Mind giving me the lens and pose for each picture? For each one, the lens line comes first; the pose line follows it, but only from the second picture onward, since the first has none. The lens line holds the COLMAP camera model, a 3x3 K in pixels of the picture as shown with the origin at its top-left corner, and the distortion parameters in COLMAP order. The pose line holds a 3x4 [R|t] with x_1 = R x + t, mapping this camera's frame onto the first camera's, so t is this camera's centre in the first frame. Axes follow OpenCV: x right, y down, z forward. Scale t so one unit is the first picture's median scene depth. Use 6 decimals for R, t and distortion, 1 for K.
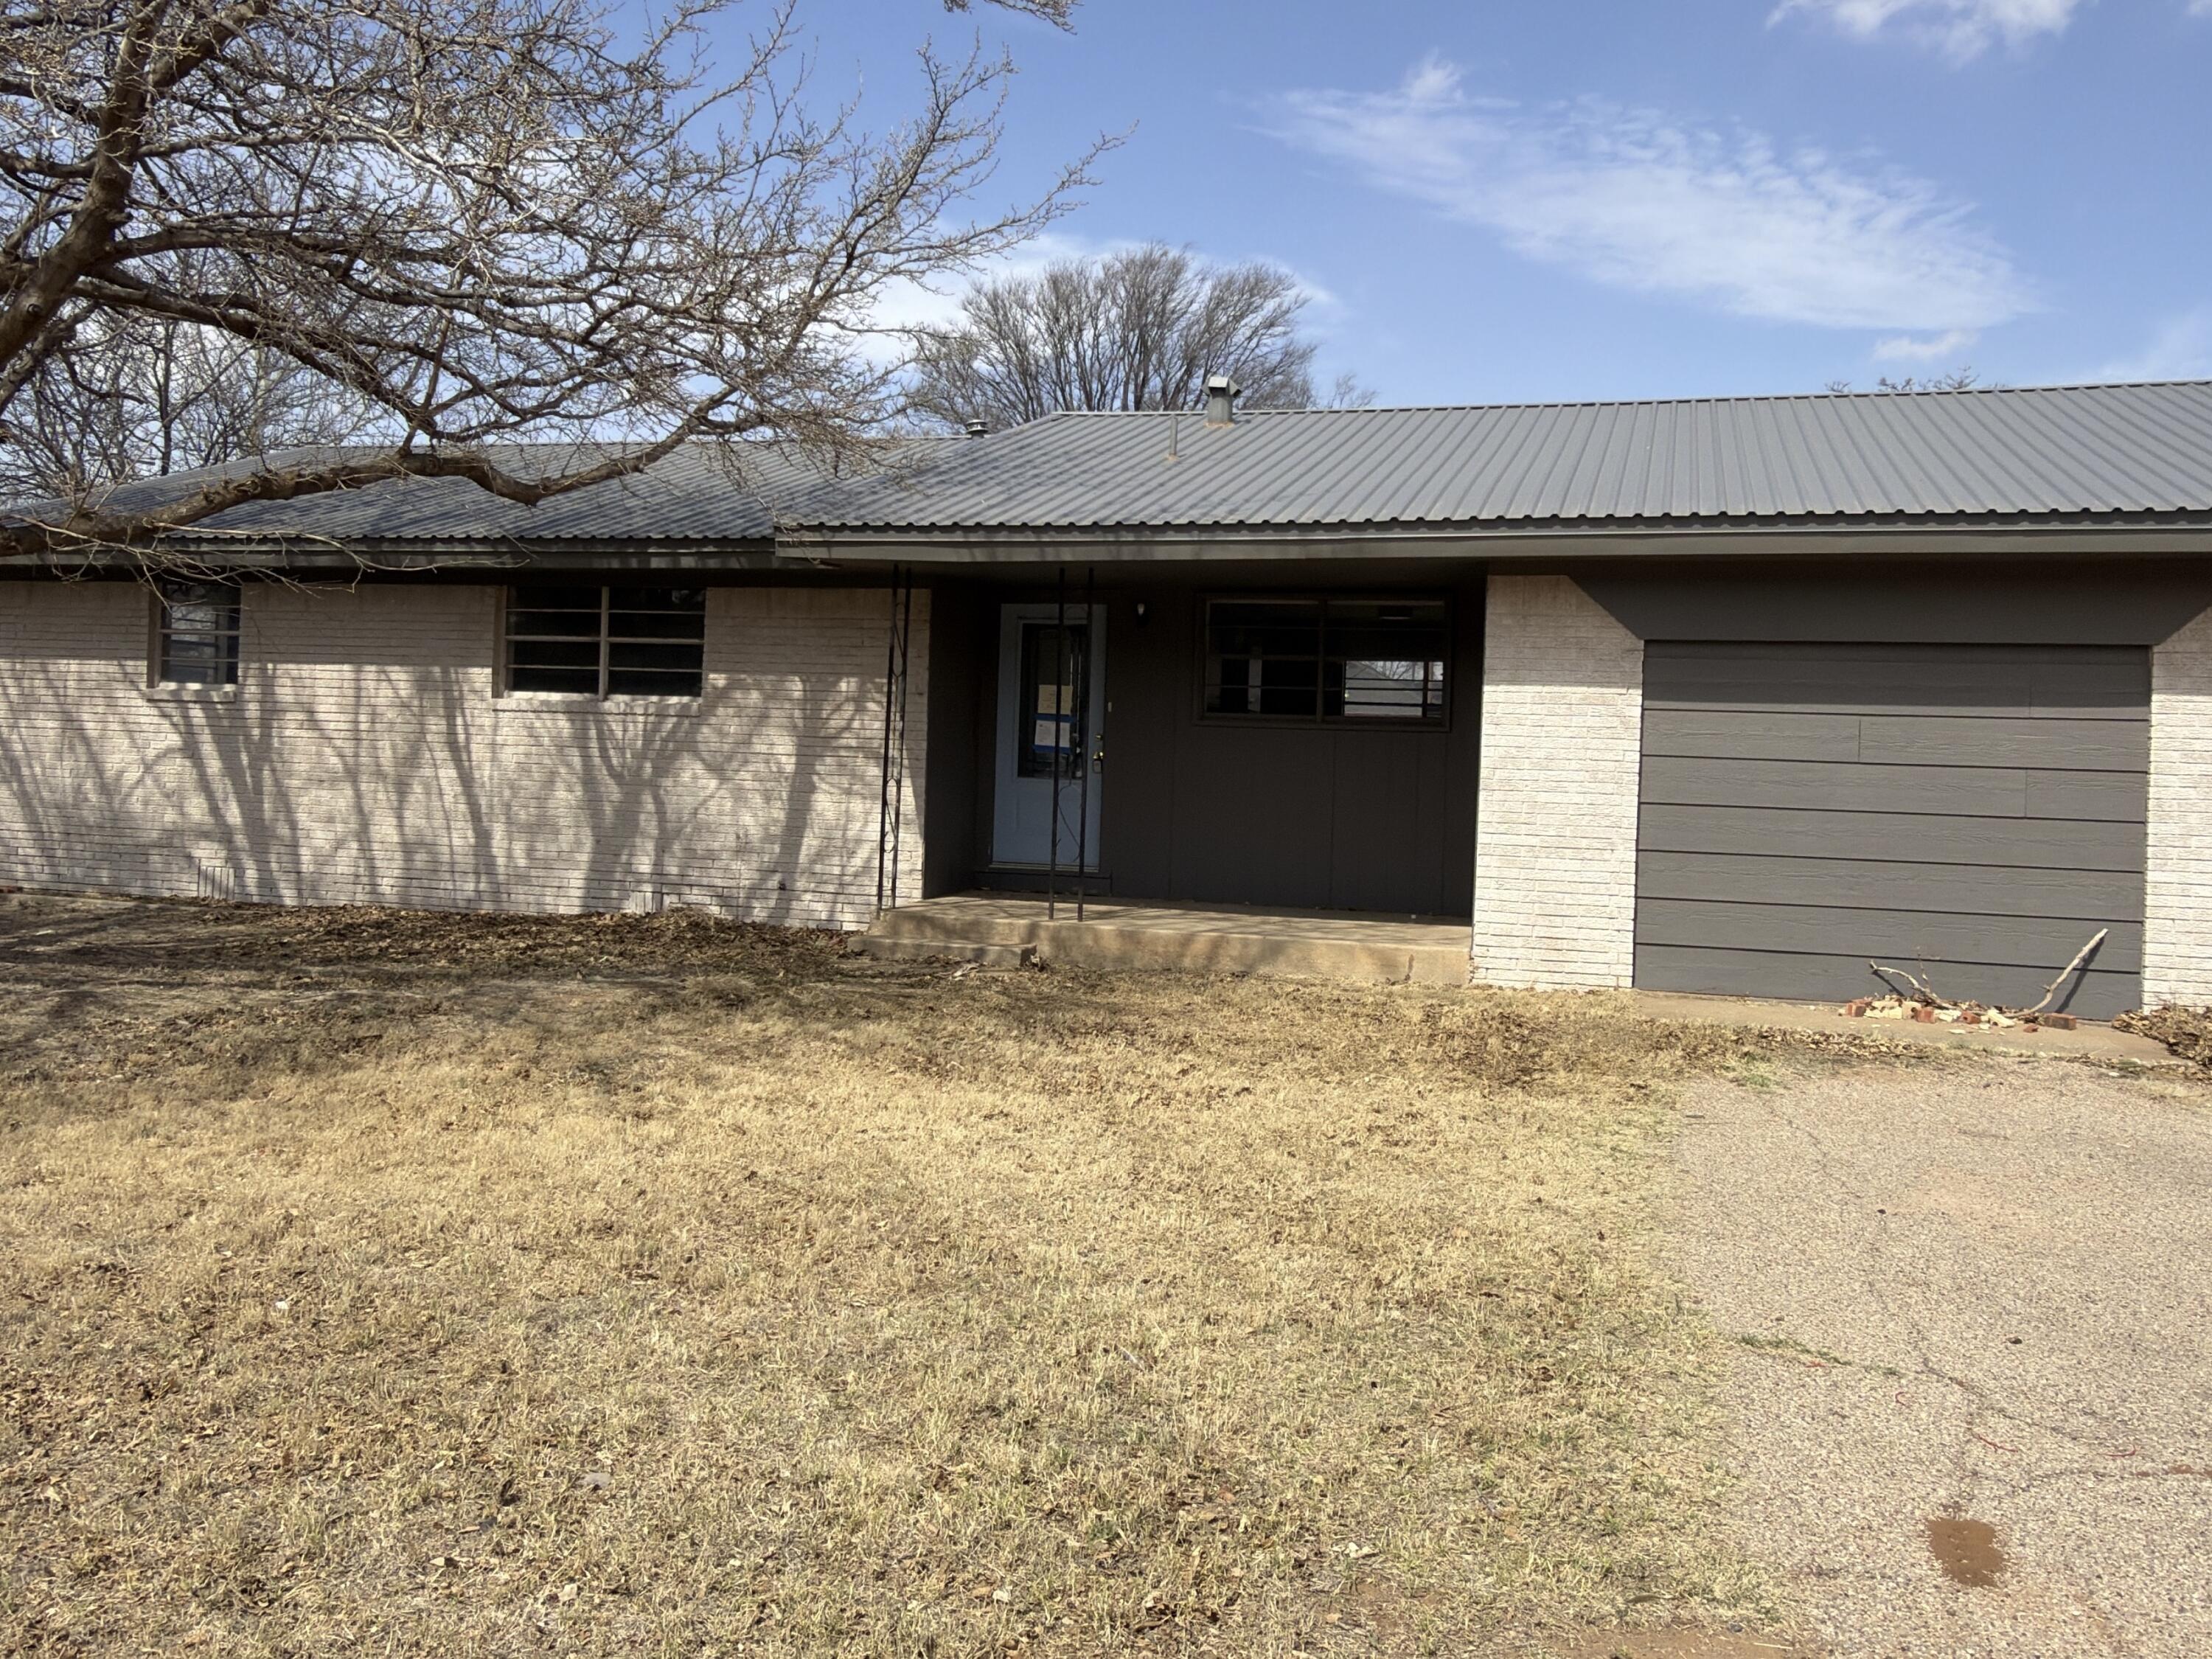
lens RADIAL K [[1639.2, 0, 1106.0], [0, 1639.2, 829.5], [0, 0, 1]] dist [-0.073603, 0.000420]
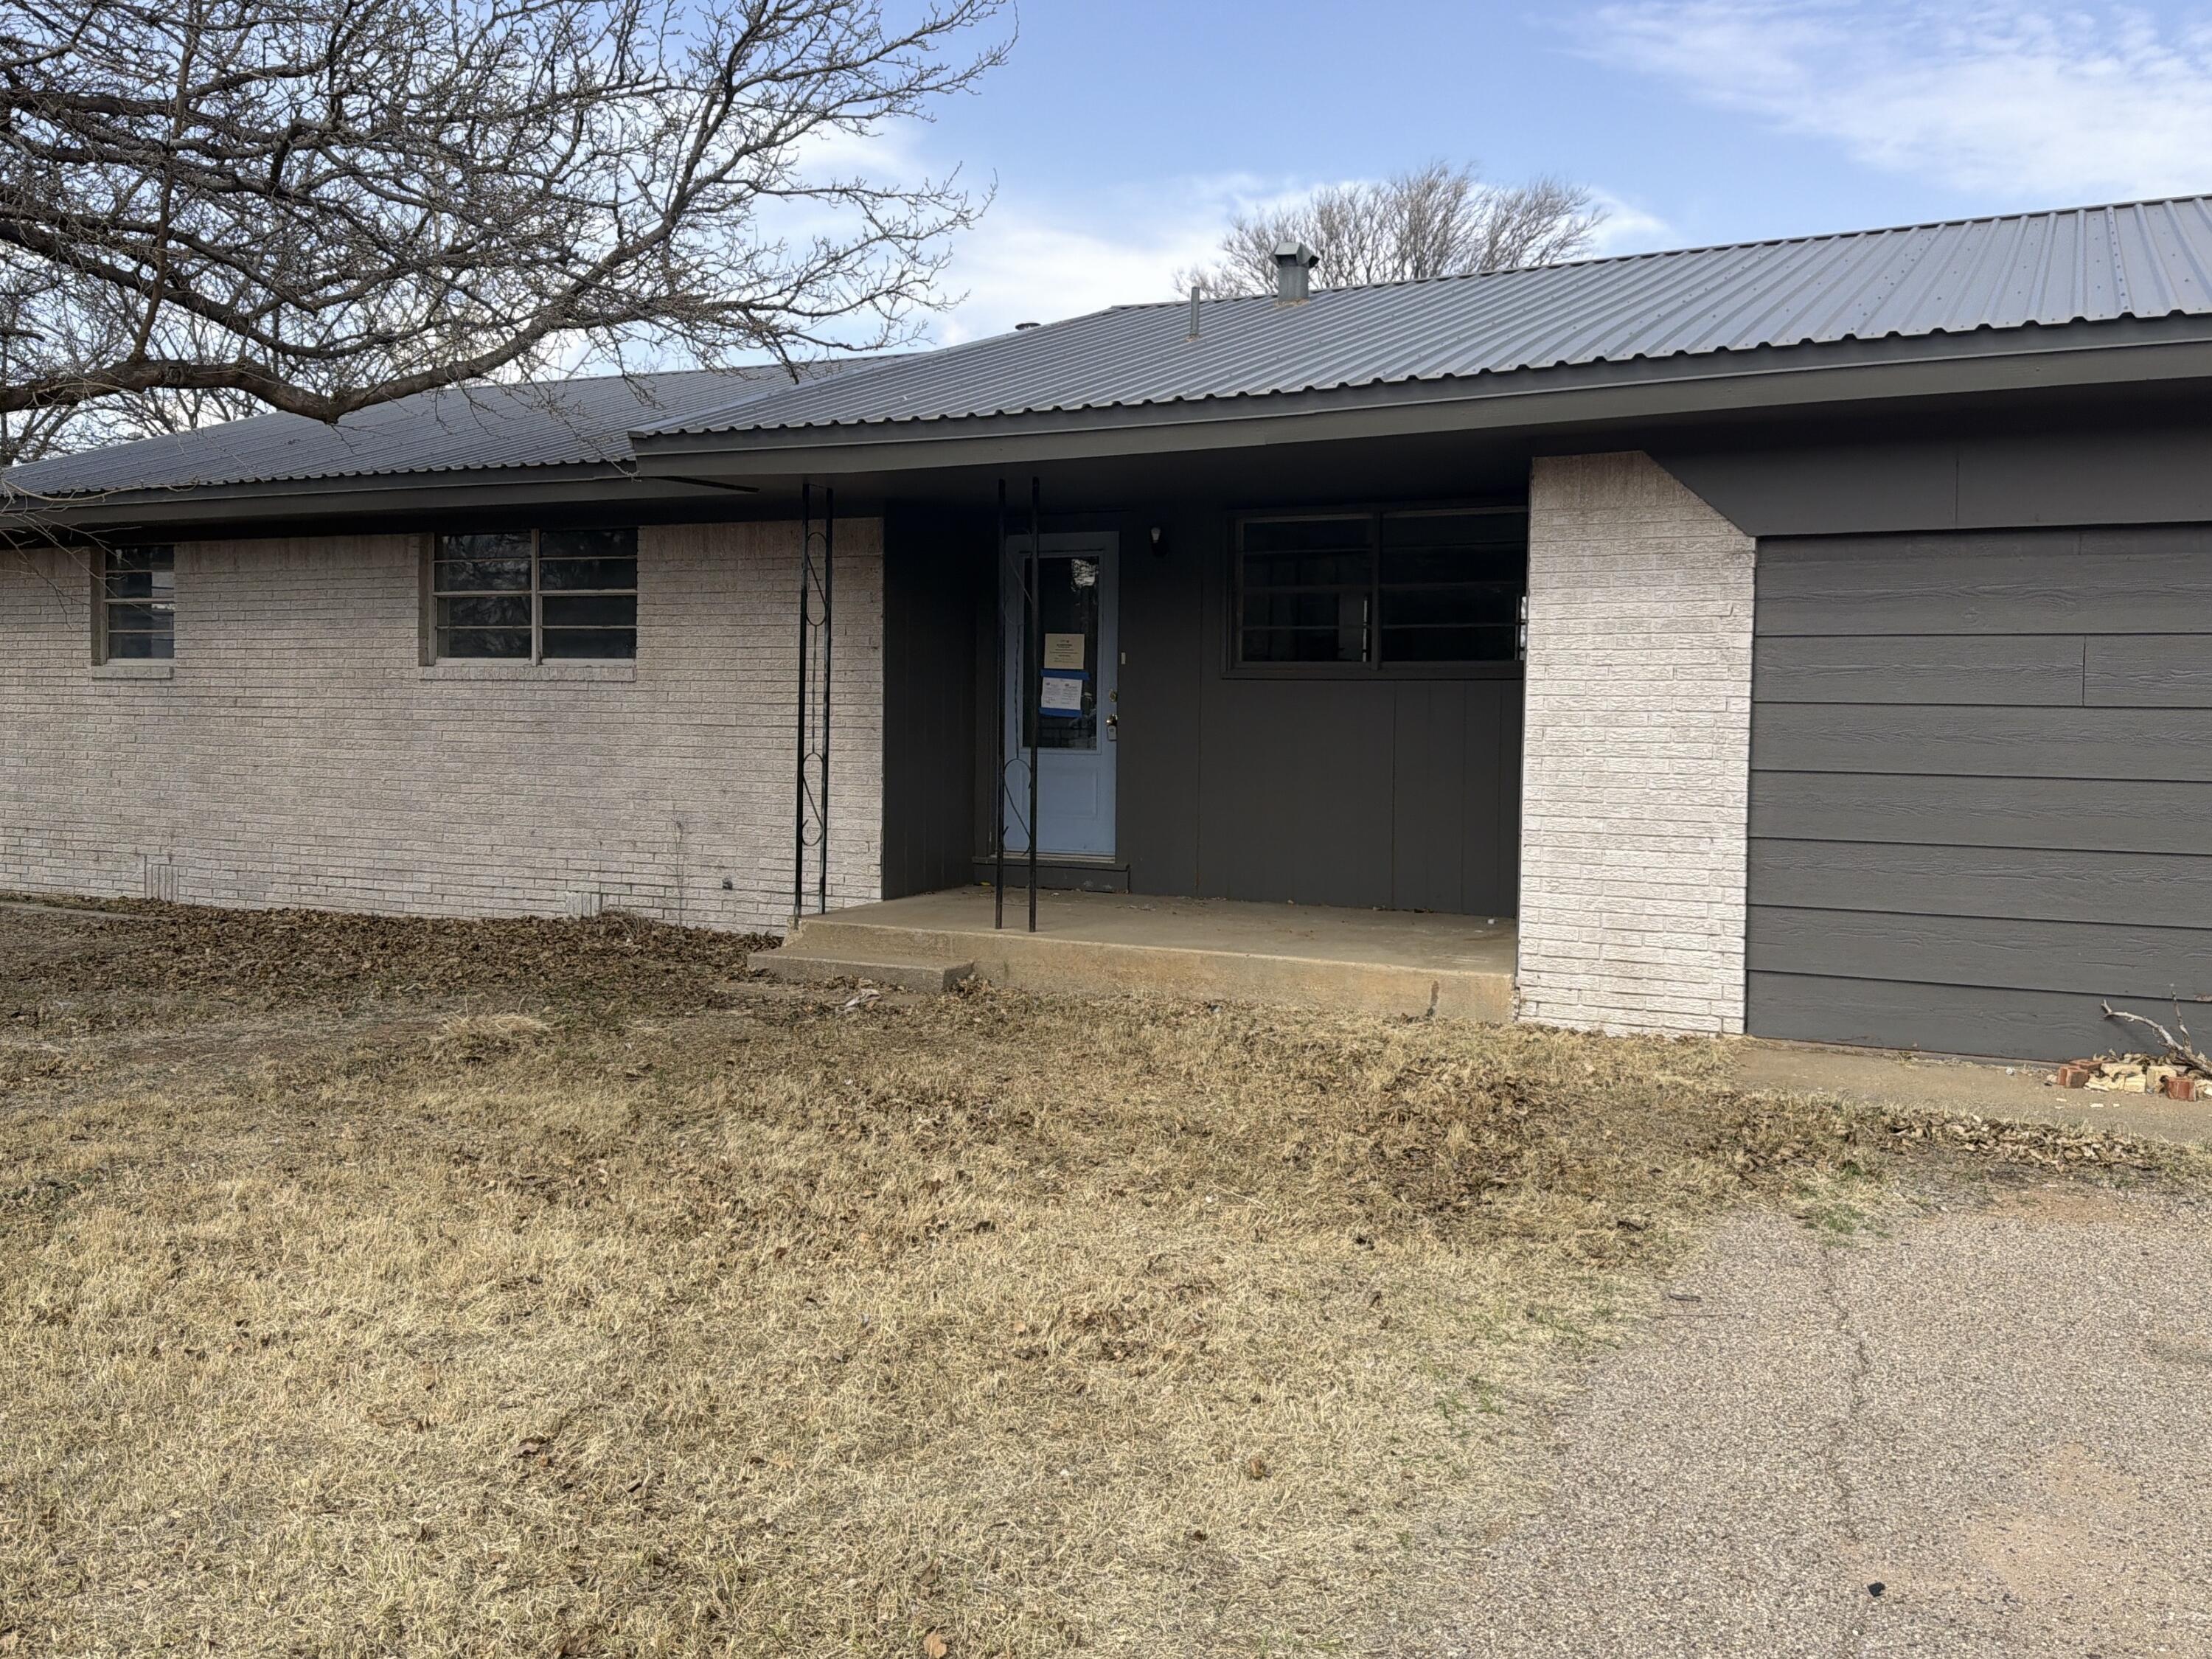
lens RADIAL K [[1712.0, 0, 1106.0], [0, 1712.0, 829.5], [0, 0, 1]] dist [0.006273, -0.085496]
pose [[0.987331, -0.009100, -0.158416, 0.166611], [0.011701, 0.999811, 0.015495, -0.005607], [0.158245, -0.017152, 0.987251, 0.223301]]
